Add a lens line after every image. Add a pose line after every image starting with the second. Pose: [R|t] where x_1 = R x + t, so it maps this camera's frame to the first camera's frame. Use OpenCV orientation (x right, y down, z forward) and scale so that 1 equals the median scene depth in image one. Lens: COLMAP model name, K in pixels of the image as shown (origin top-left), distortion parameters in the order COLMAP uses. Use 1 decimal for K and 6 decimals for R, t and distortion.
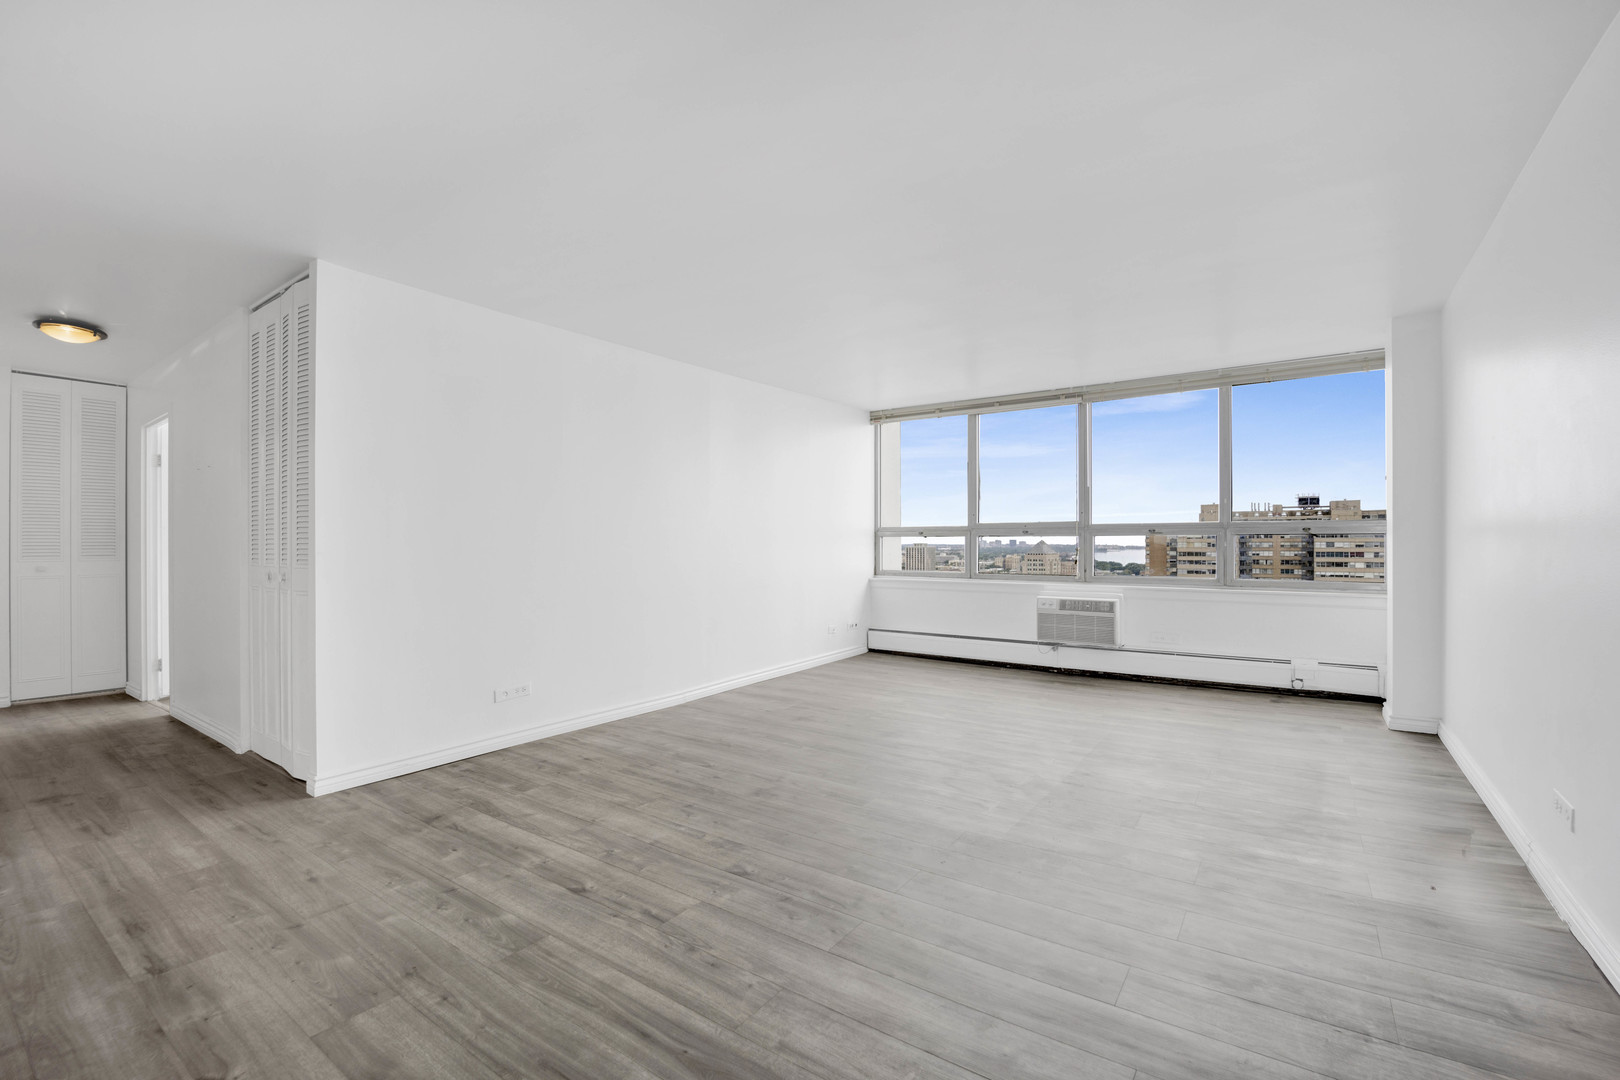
lens RADIAL K [[690.6, 0, 831.2], [0, 690.6, 540.0], [0, 0, 1]] dist [-0.023685, 0.000004]
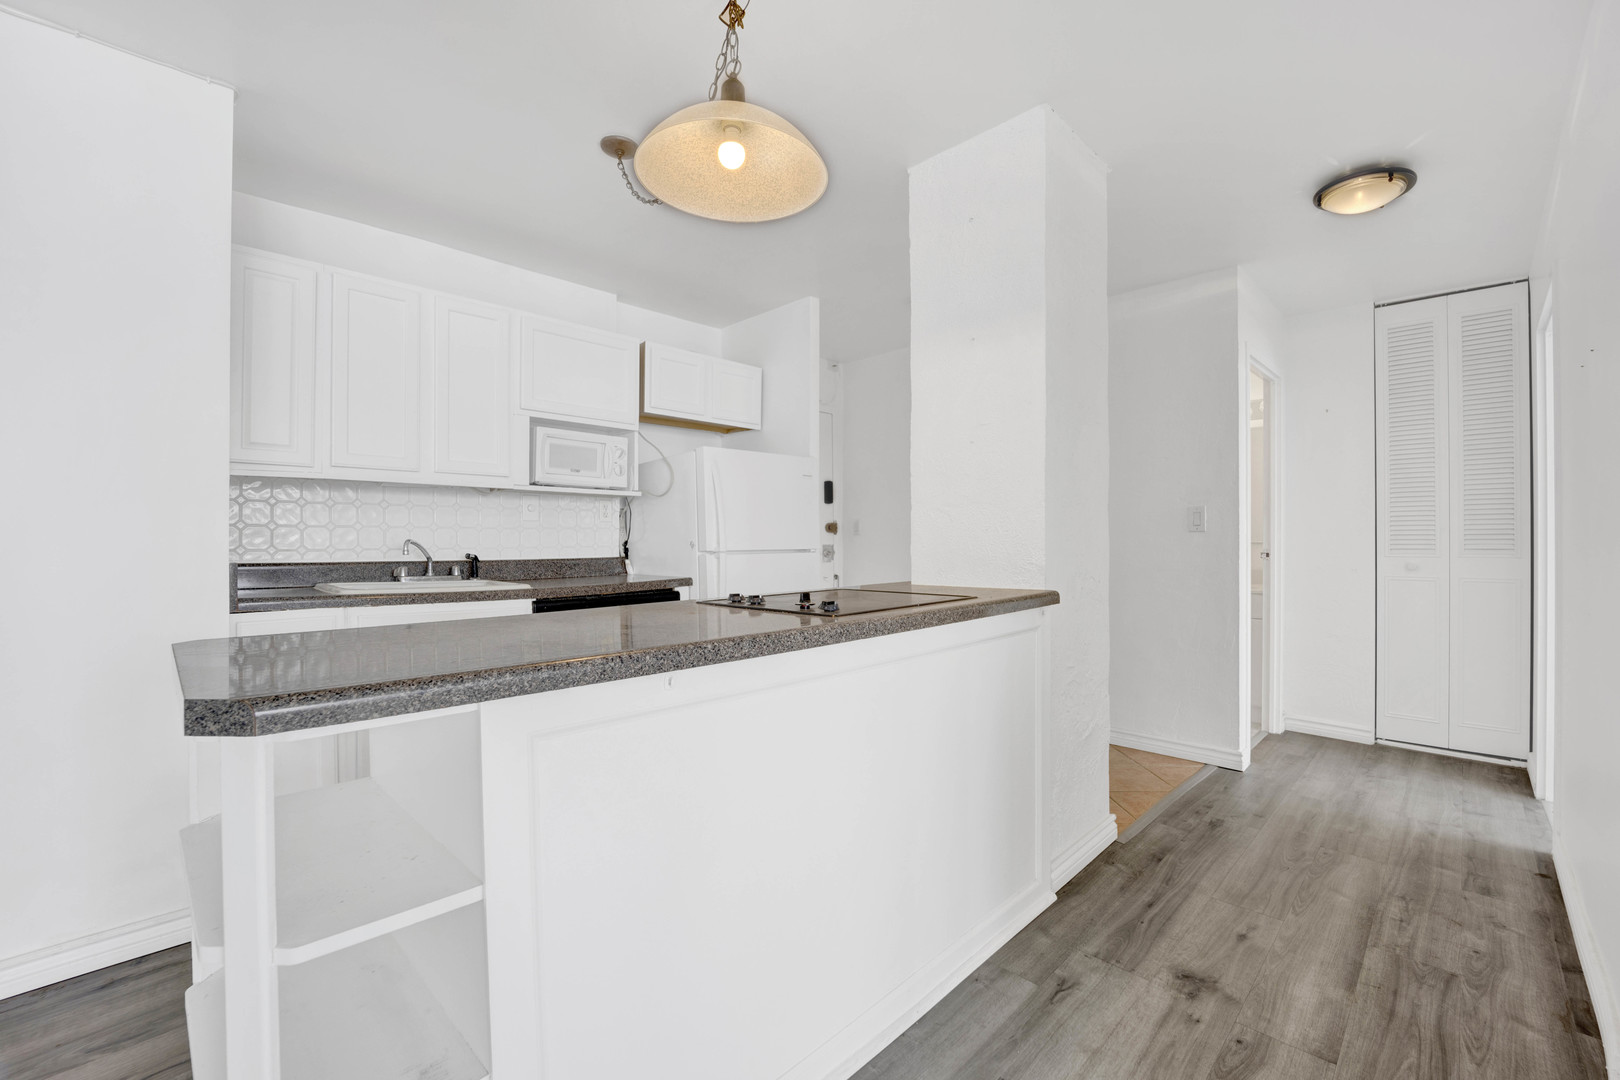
lens RADIAL K [[672.9, 0, 868.8], [0, 672.9, 538.9], [0, 0, 1]] dist [-0.012722, -0.000079]
pose [[-0.164823, 0.008178, -0.986289, -0.324086], [0.009697, 0.999931, 0.006671, 0.001746], [0.986275, -0.008465, -0.164891, 0.470775]]
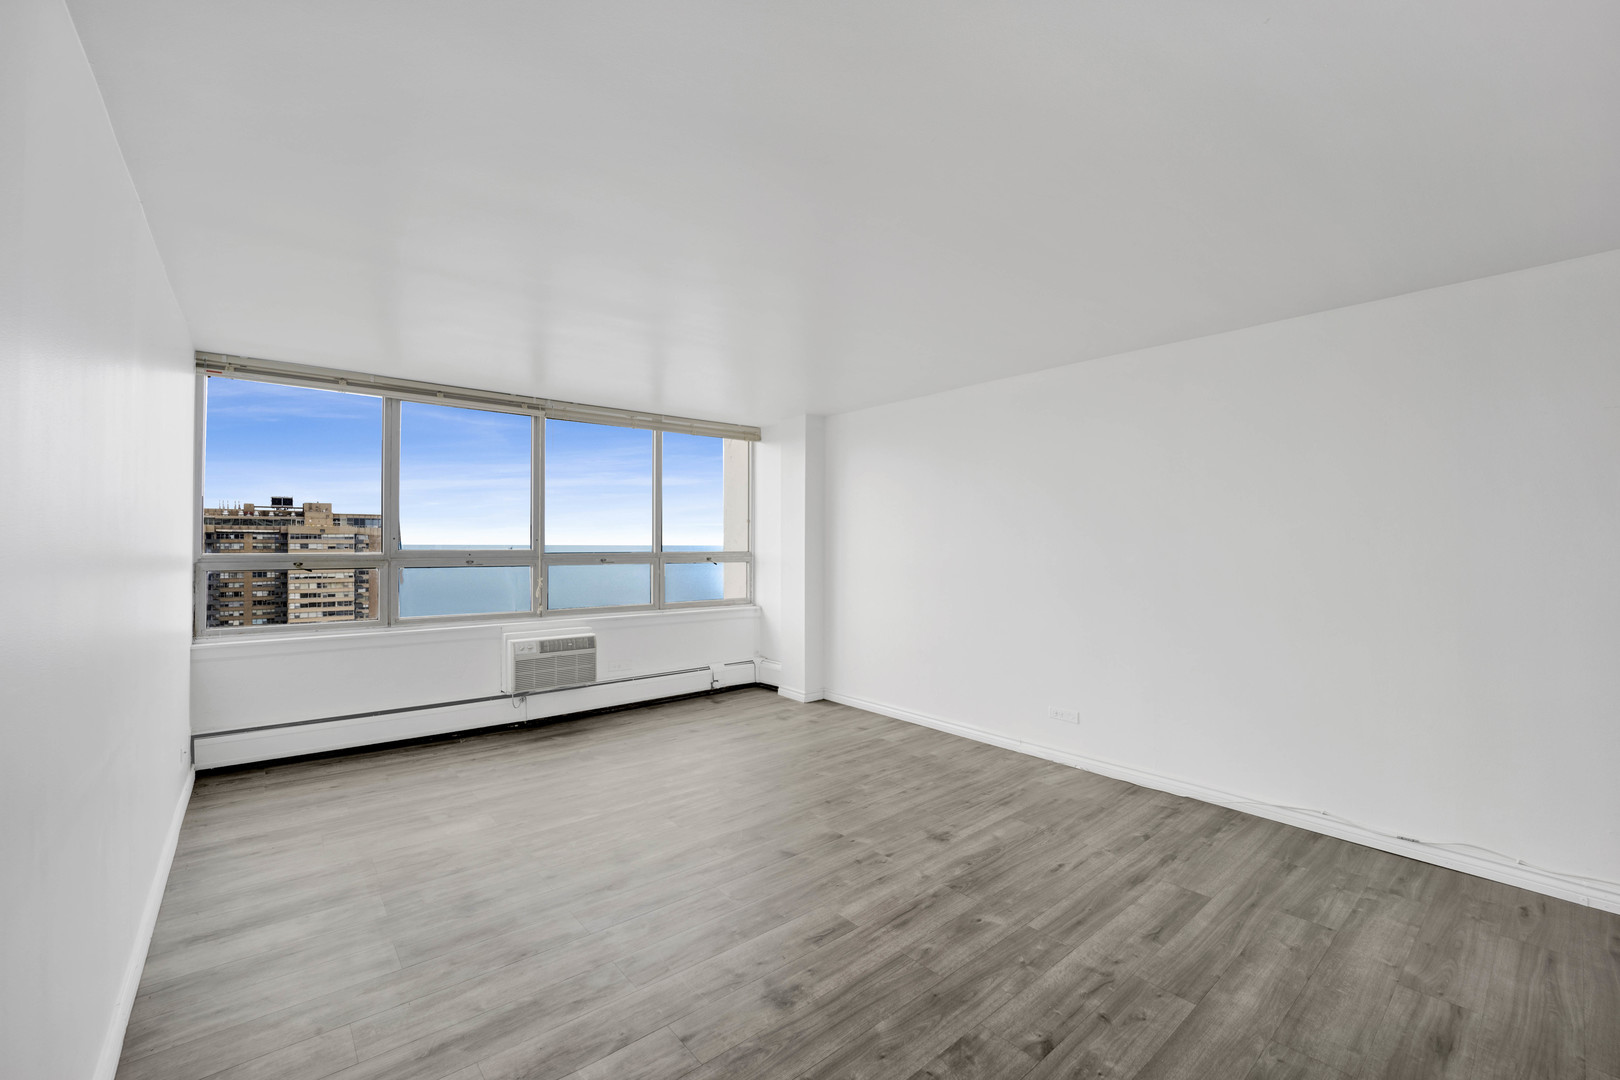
lens RADIAL K [[650.9, 0, 863.3], [0, 650.9, 546.4], [0, 0, 1]] dist [-0.019082, -0.000014]
pose [[0.259680, 0.008447, 0.965658, -0.461438], [-0.009335, 0.999937, -0.006236, -0.041924], [-0.965650, -0.007395, 0.259742, 0.519032]]
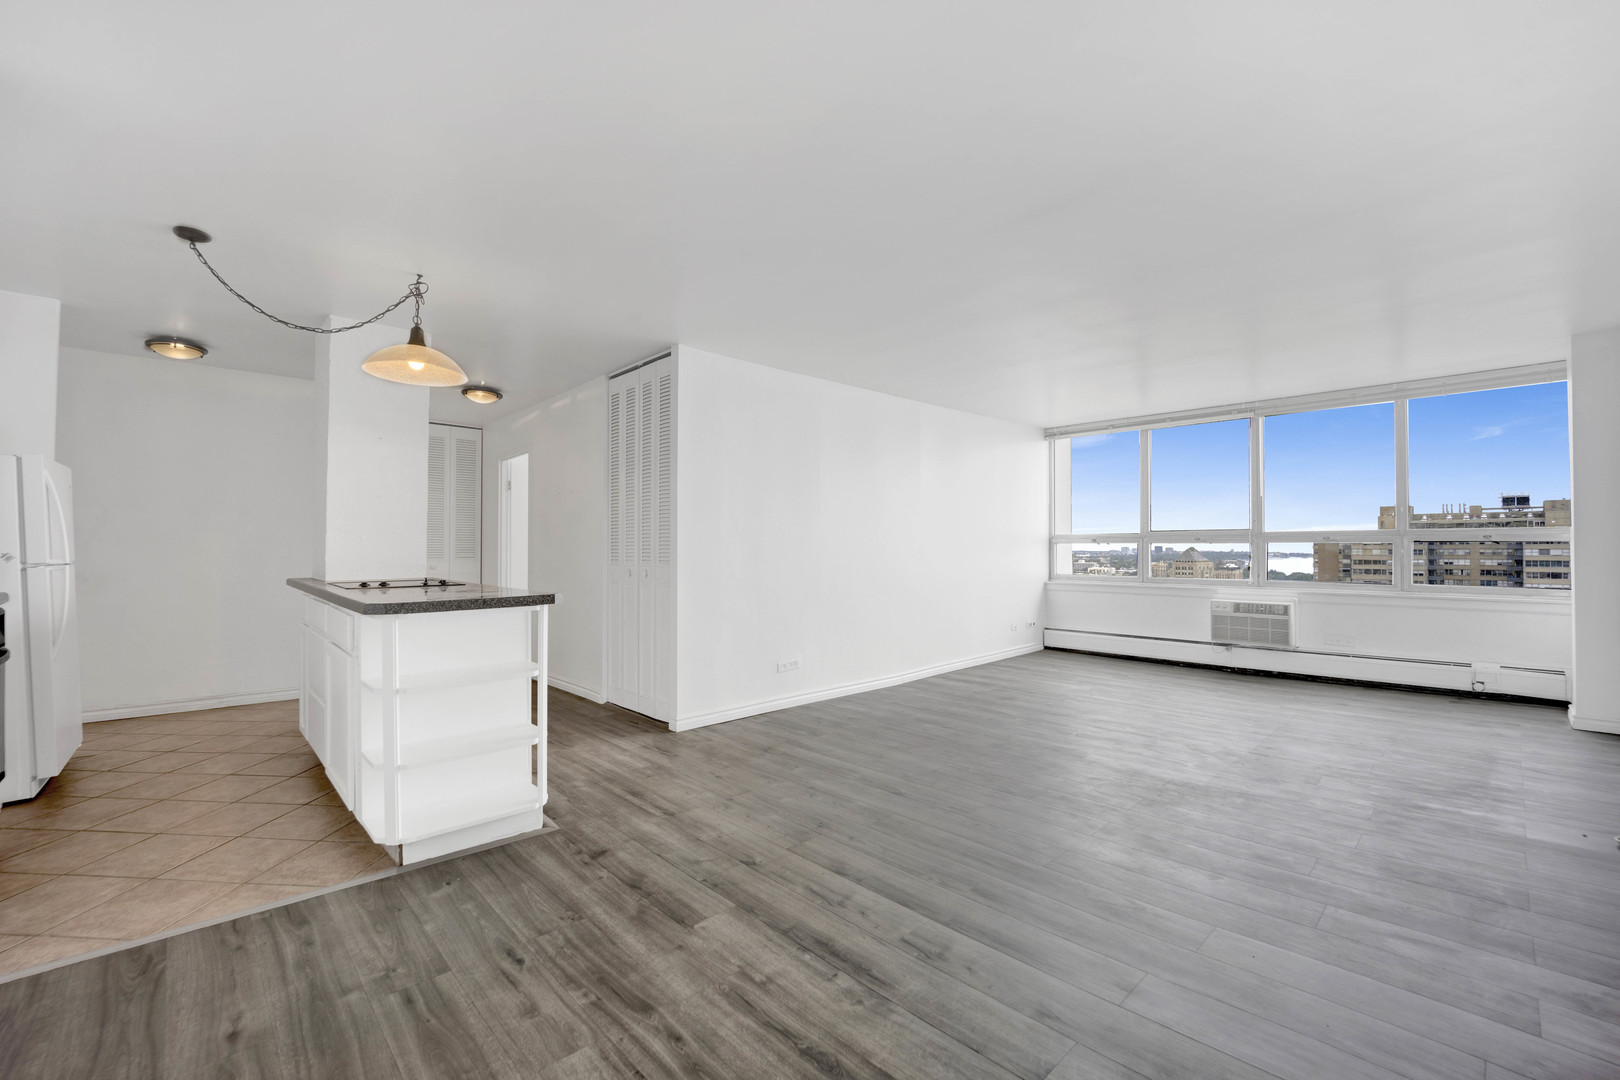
lens RADIAL K [[705.3, 0, 846.9], [0, 705.3, 539.2], [0, 0, 1]] dist [-0.028048, 0.000286]
pose [[0.987074, 0.000808, -0.160265, -0.114685], [-0.002248, 0.999959, -0.008804, -0.001682], [0.160252, 0.009050, 0.987035, -0.221897]]
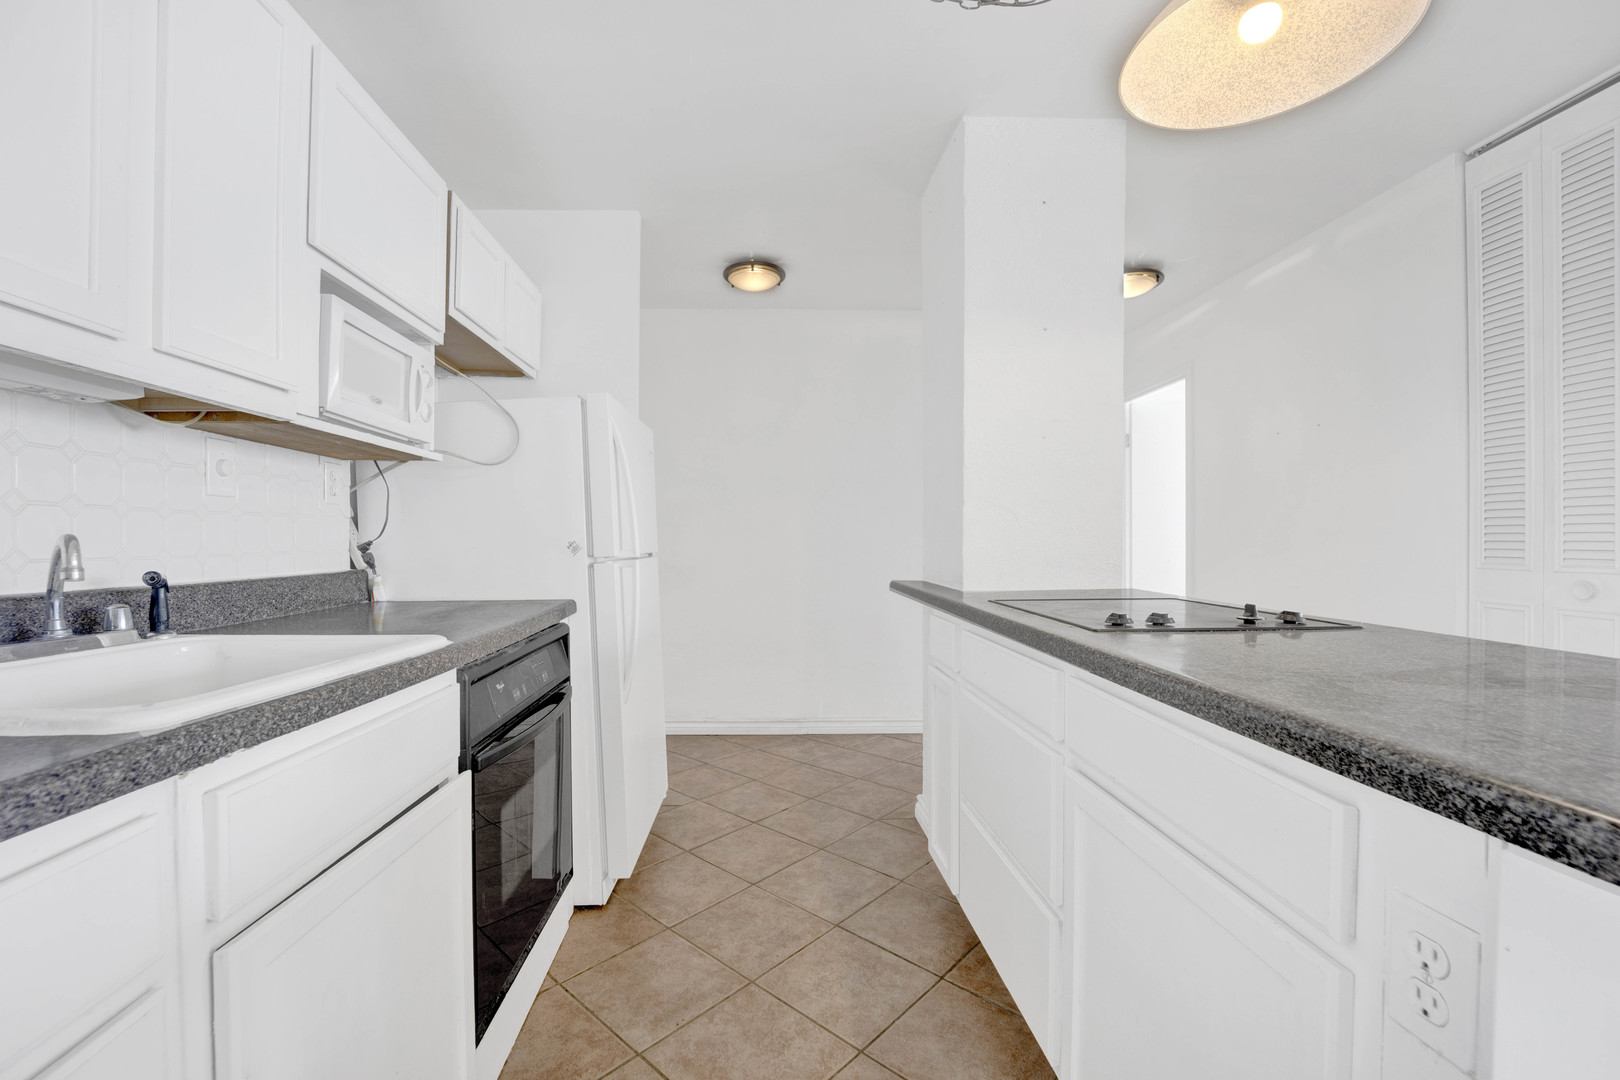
lens RADIAL K [[634.9, 0, 708.0], [0, 634.9, 535.9], [0, 0, 1]] dist [-0.020830, -0.000010]
pose [[0.545122, 0.001171, -0.838356, -0.551989], [0.003198, 0.999989, 0.003476, 0.002474], [0.838351, -0.004576, 0.545112, 0.087708]]
